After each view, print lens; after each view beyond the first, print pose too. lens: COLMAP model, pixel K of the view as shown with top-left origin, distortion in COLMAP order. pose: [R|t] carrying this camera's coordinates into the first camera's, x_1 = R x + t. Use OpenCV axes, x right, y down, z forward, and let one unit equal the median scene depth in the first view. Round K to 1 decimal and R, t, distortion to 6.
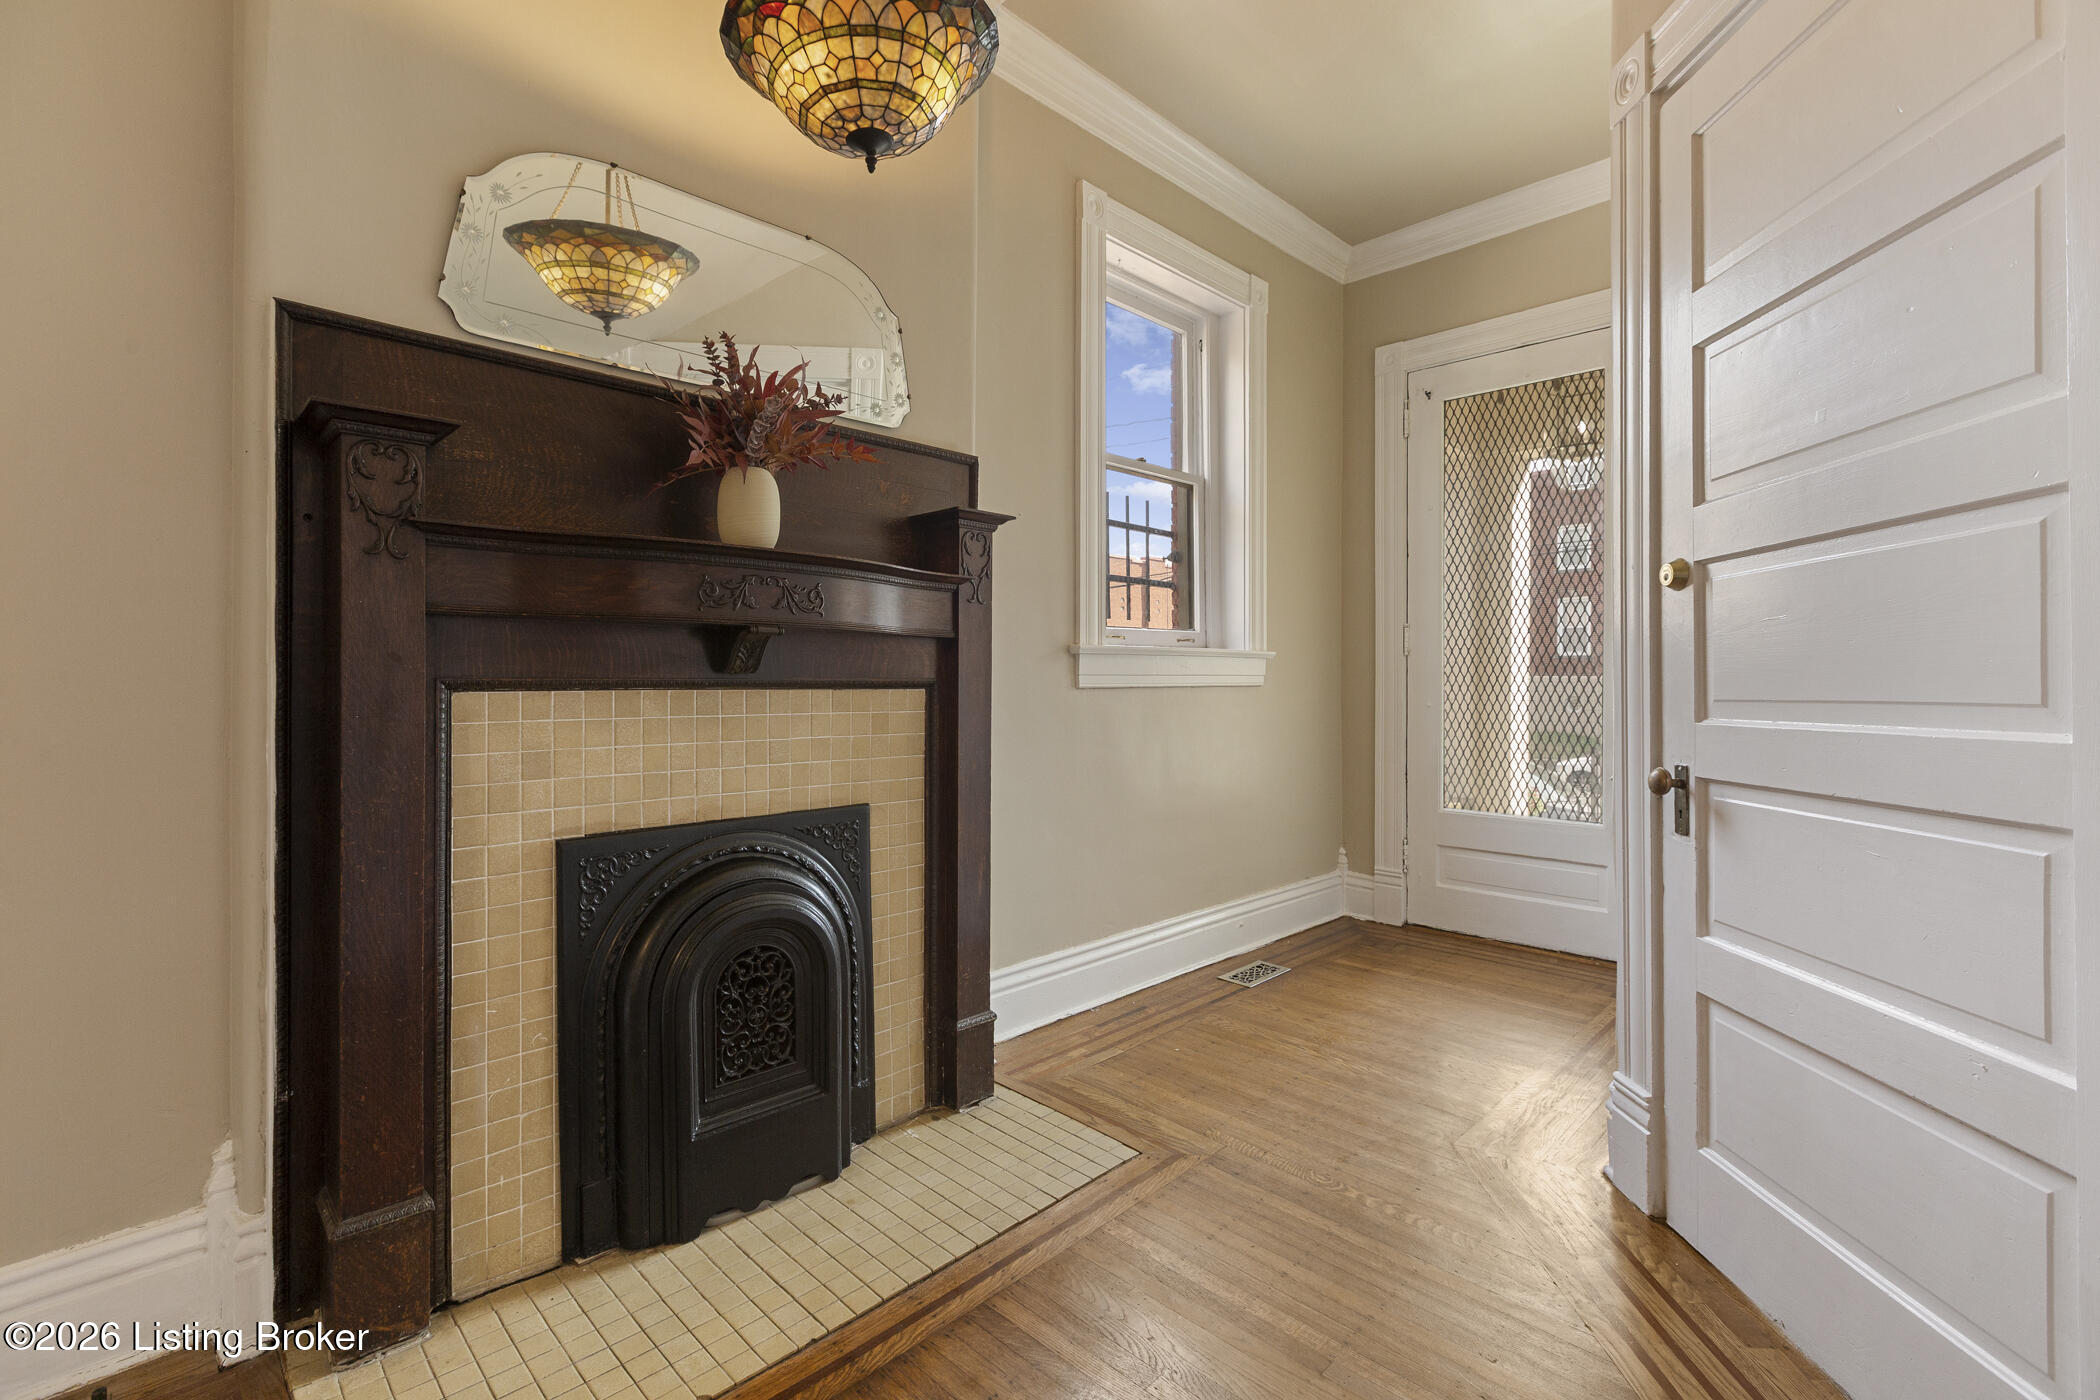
lens RADIAL K [[928.0, 0, 1052.5], [0, 928.0, 678.4], [0, 0, 1]] dist [-0.000492, 0.000244]
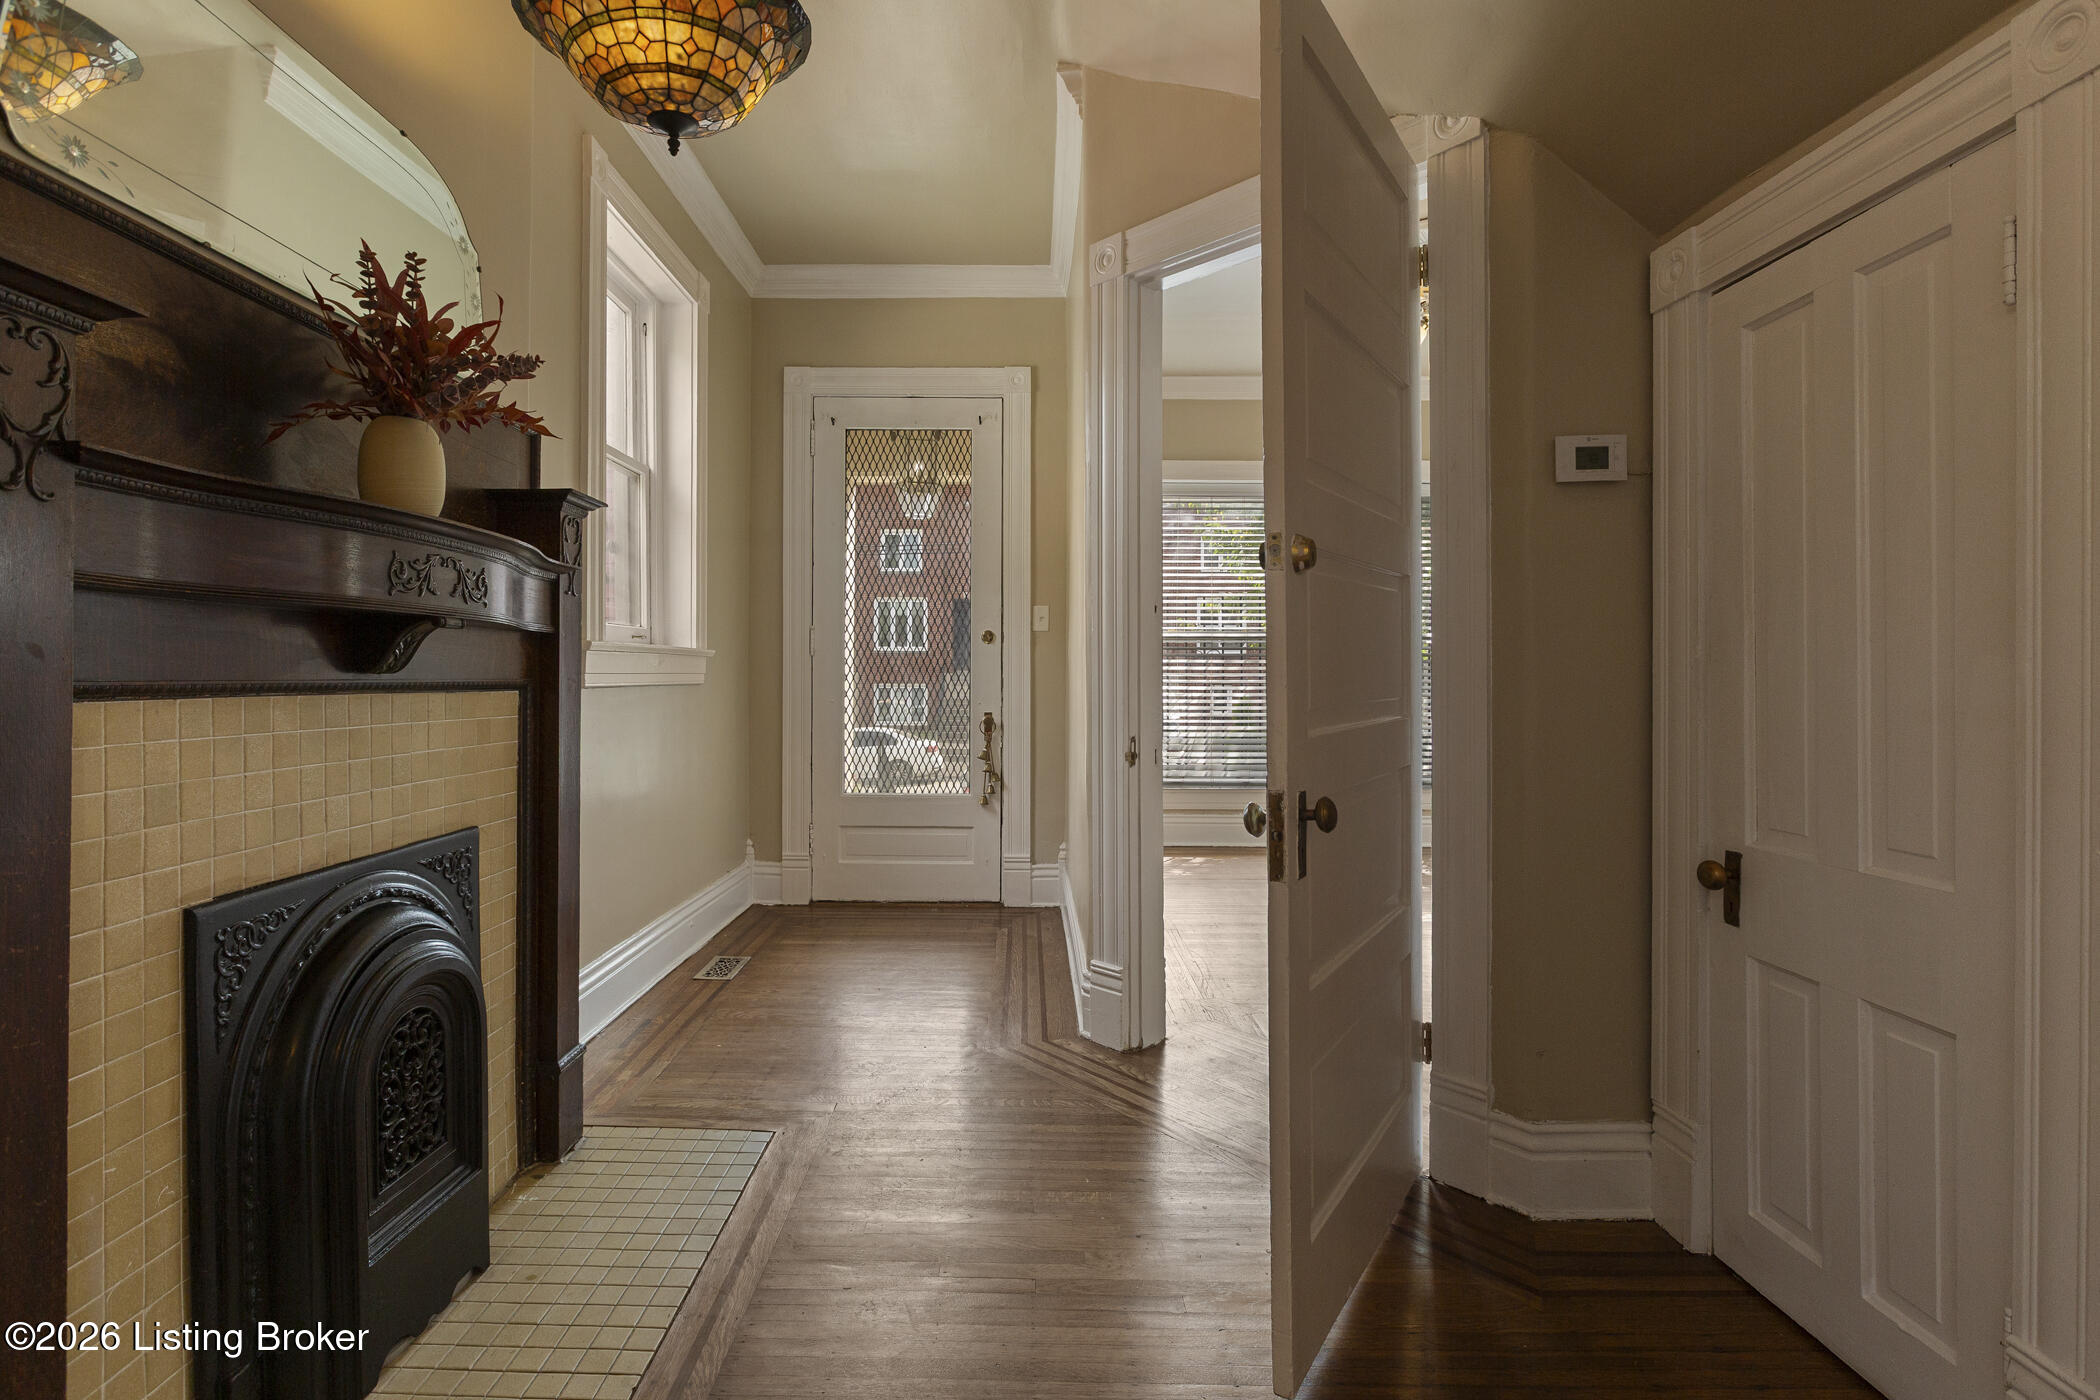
lens RADIAL K [[934.5, 0, 1057.1], [0, 934.5, 673.2], [0, 0, 1]] dist [-0.001065, 0.000389]
pose [[0.722681, 0.004930, 0.691164, -0.424626], [-0.004320, 0.999987, -0.002617, -0.005509], [-0.691169, -0.001094, 0.722693, 0.017996]]
